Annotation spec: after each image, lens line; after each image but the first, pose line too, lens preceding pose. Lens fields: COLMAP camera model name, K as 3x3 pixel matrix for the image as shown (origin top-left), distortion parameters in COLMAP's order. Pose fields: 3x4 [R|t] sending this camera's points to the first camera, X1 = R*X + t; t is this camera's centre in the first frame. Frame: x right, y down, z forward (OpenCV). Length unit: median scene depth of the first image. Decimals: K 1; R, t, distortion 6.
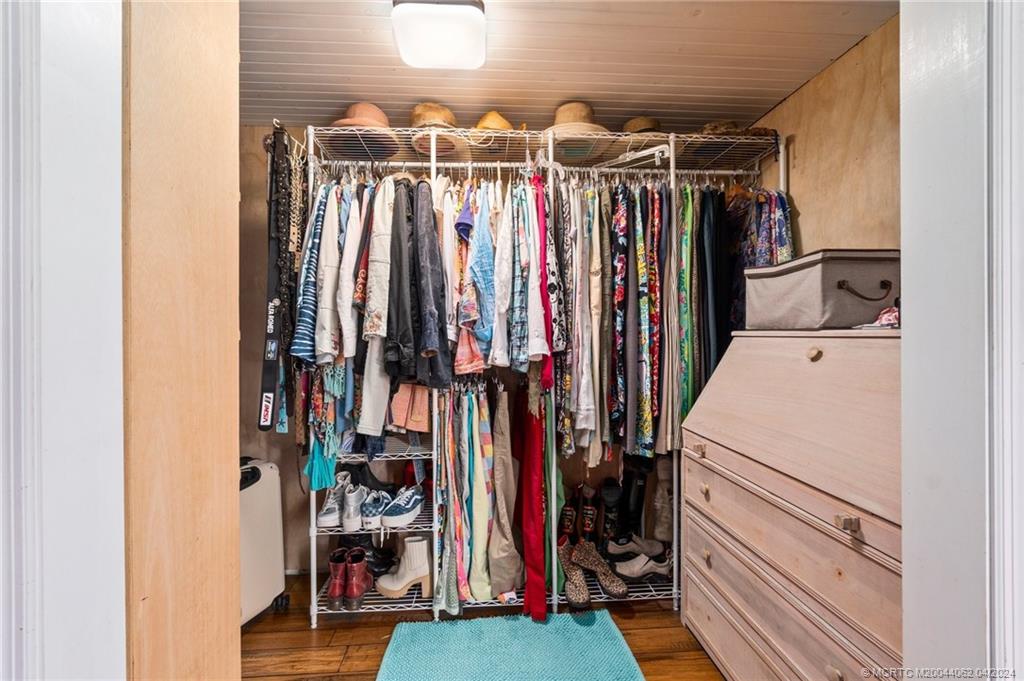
lens RADIAL K [[443.6, 0, 508.5], [0, 443.6, 347.1], [0, 0, 1]] dist [-0.002413, 0.000126]
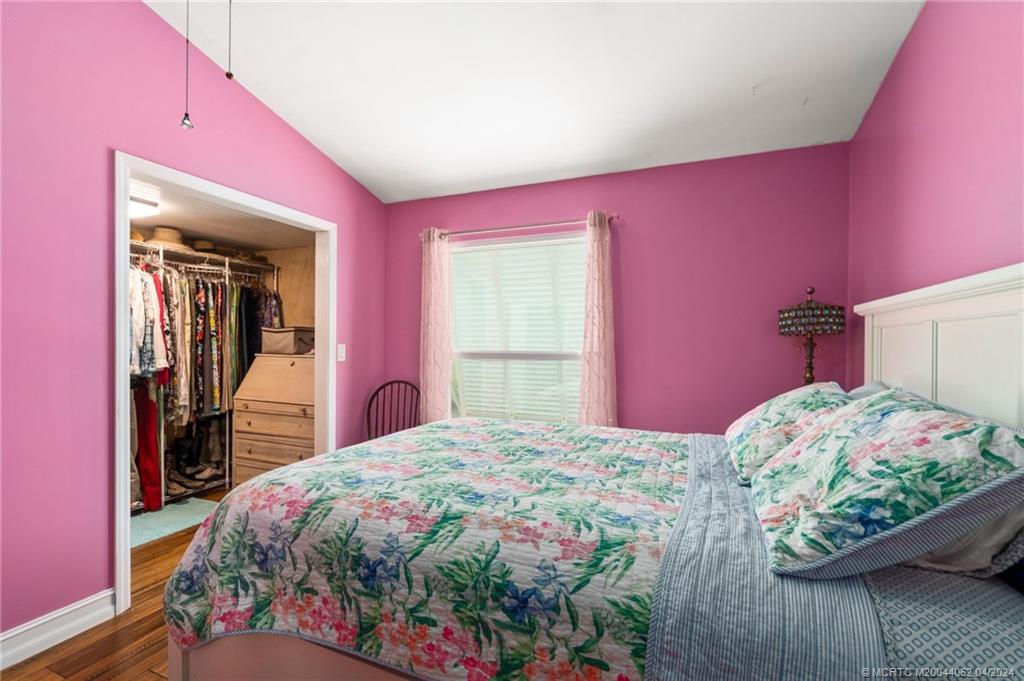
lens RADIAL K [[443.6, 0, 508.5], [0, 443.6, 347.1], [0, 0, 1]] dist [-0.002413, 0.000126]
pose [[0.446146, 0.005060, 0.894946, -0.909728], [-0.002894, 0.999987, -0.004212, -0.062859], [-0.894955, -0.000711, 0.446155, -1.116673]]
